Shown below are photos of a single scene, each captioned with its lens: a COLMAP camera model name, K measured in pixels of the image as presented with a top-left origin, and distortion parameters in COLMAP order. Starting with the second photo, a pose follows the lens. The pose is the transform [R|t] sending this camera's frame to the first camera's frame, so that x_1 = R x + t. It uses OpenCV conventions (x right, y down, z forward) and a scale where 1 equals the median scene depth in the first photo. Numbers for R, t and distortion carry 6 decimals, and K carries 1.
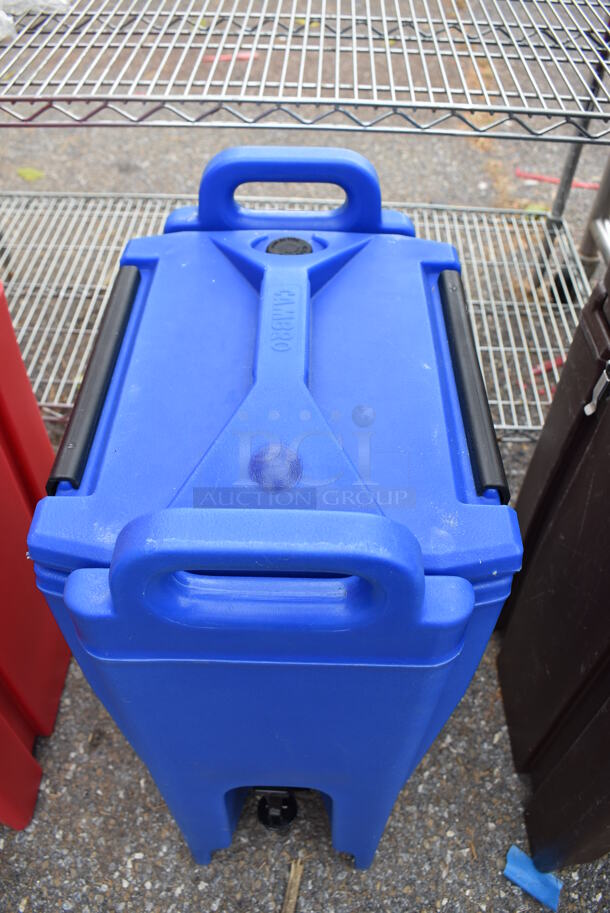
lens RADIAL K [[733.4, 0, 311.5], [0, 733.4, 455.1], [0, 0, 1]] dist [-0.093690, 0.018754]
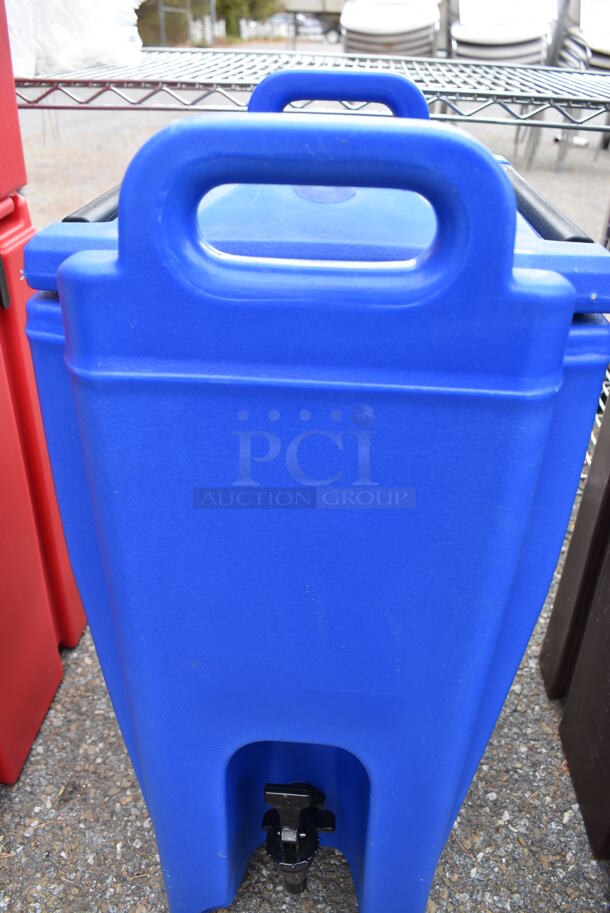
lens RADIAL K [[733.4, 0, 311.6], [0, 733.4, 461.4], [0, 0, 1]] dist [-0.093690, 0.018754]
pose [[0.998919, 0.033027, -0.032706, -0.012597], [-0.041168, 0.955327, -0.292671, 0.268037], [0.021579, 0.293701, 0.955654, 0.131169]]
